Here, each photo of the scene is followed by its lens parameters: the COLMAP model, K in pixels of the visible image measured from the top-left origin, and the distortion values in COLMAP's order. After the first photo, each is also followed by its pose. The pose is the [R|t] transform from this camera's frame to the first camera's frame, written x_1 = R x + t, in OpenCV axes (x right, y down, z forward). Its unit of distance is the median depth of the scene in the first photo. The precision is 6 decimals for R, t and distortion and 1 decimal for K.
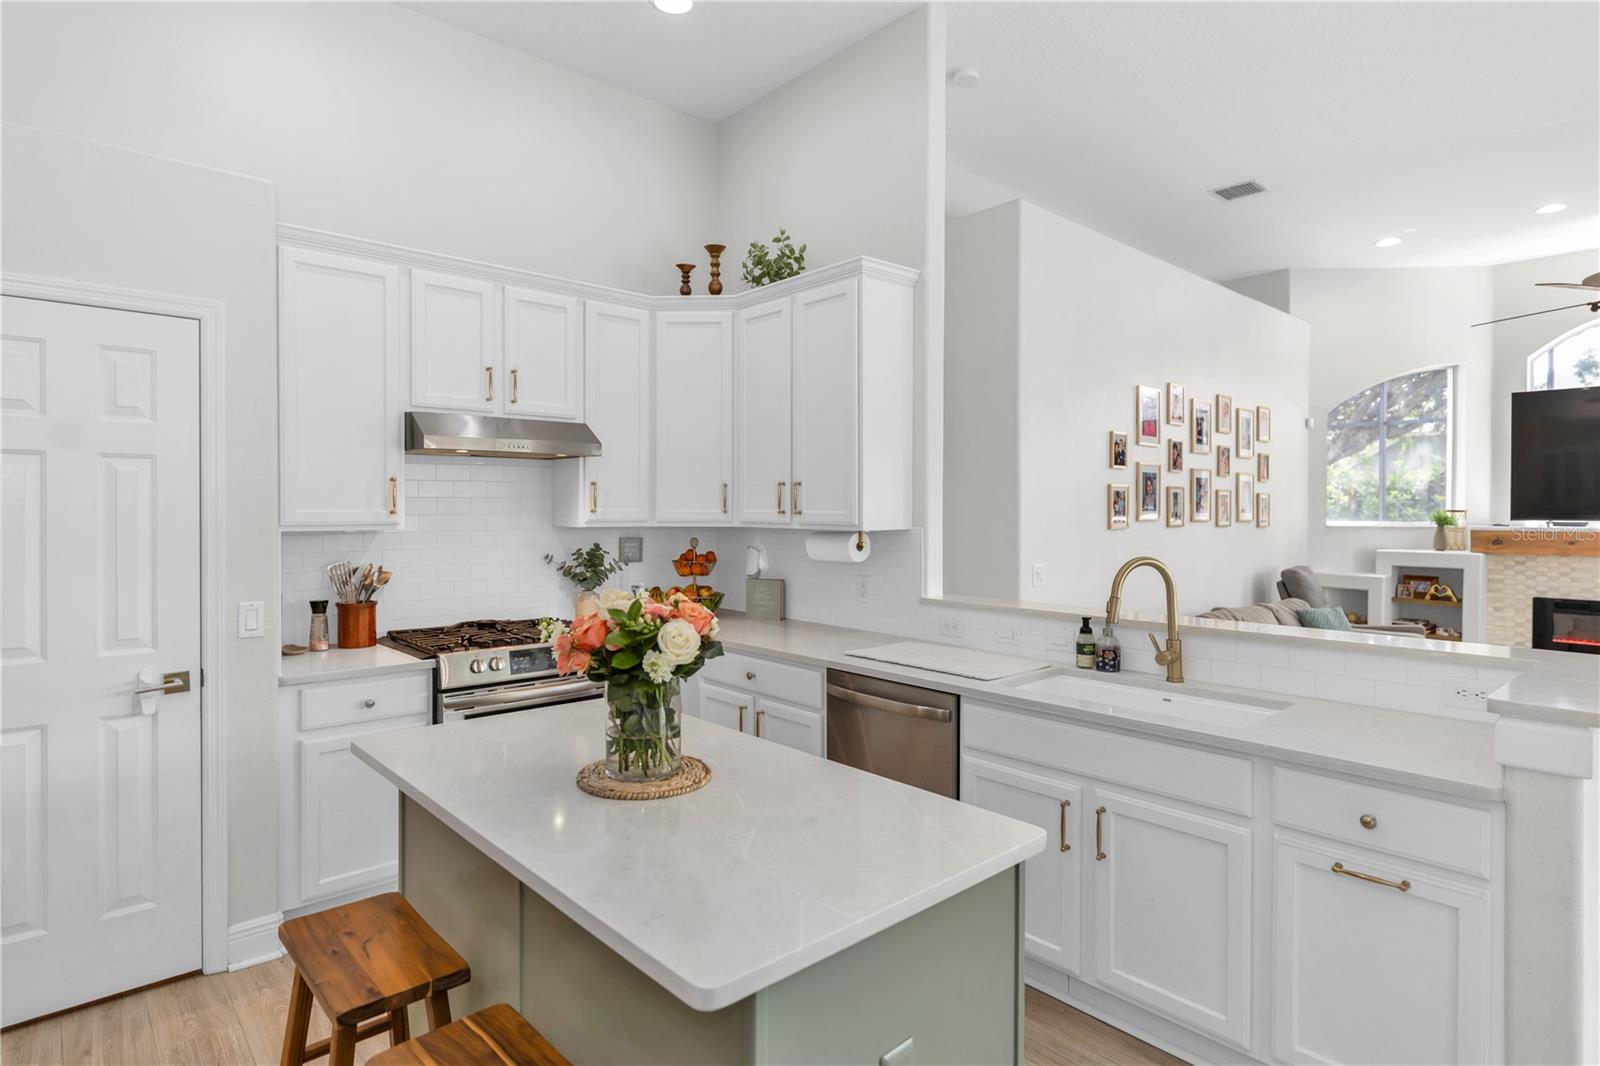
lens RADIAL K [[843.9, 0, 801.7], [0, 843.9, 512.8], [0, 0, 1]] dist [-0.004761, -0.002020]
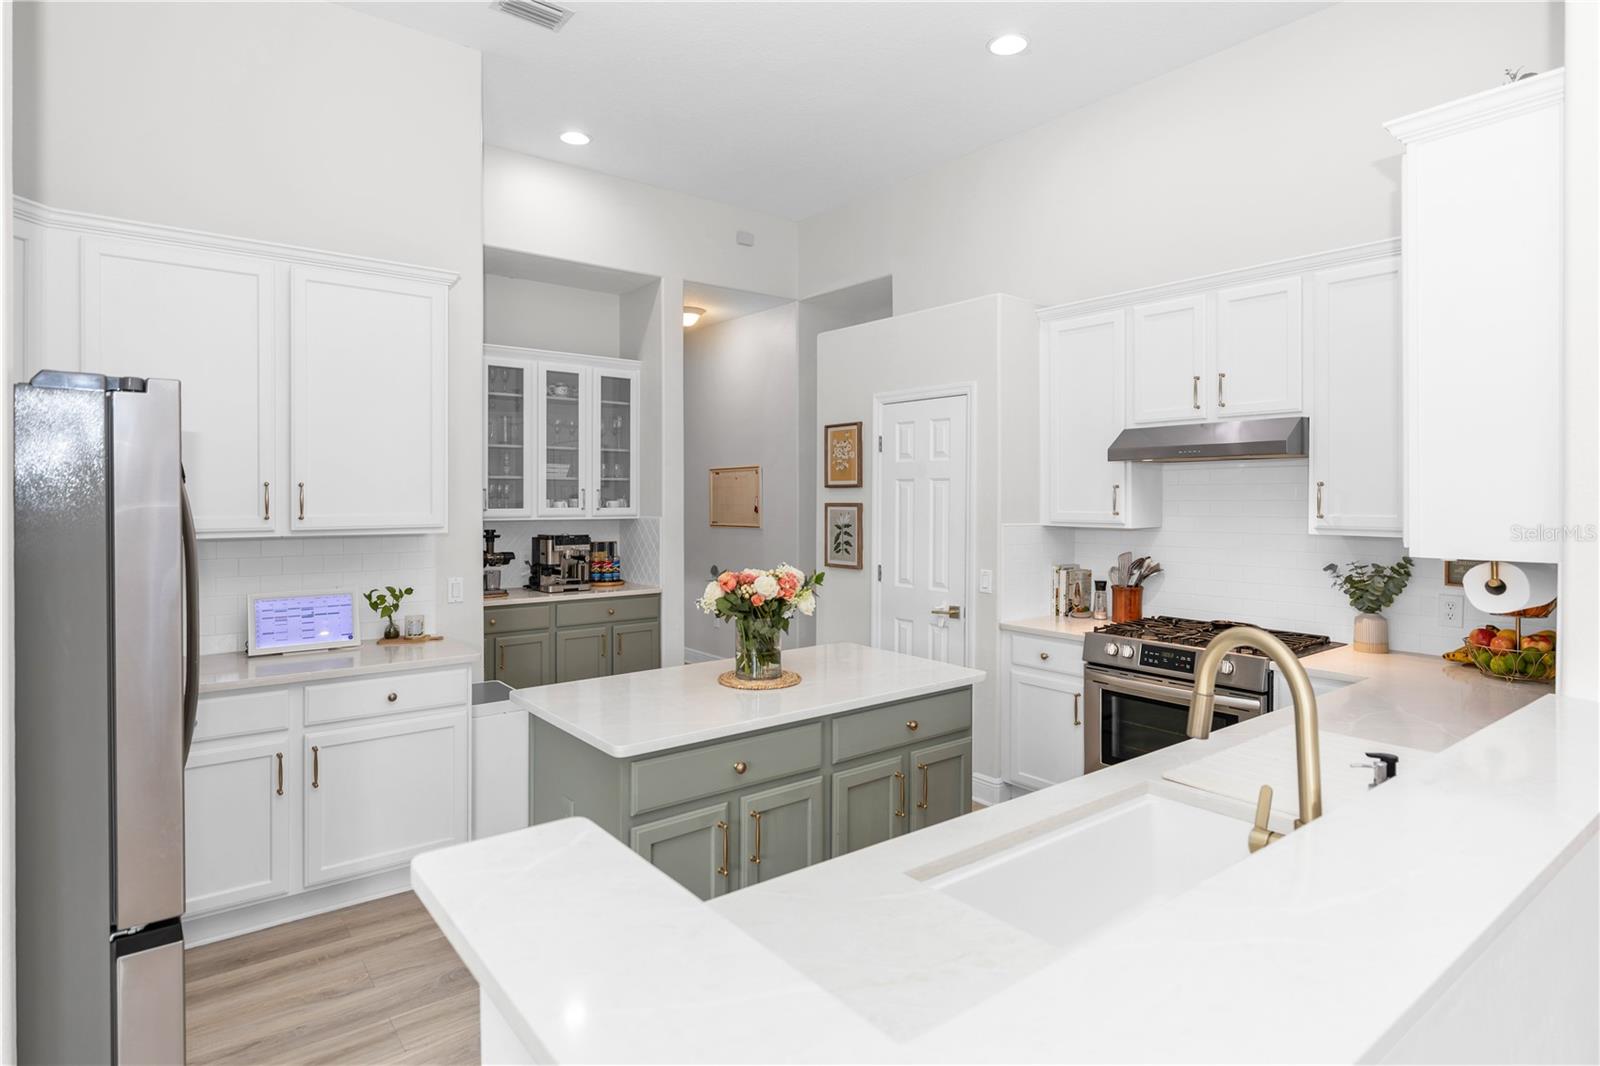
lens RADIAL K [[843.9, 0, 801.7], [0, 843.9, 512.8], [0, 0, 1]] dist [-0.004761, -0.002020]
pose [[-0.062602, 0.017776, -0.997880, 0.762618], [-0.005836, 0.999818, 0.018177, -0.021808], [0.998022, 0.006962, -0.062487, 0.626591]]
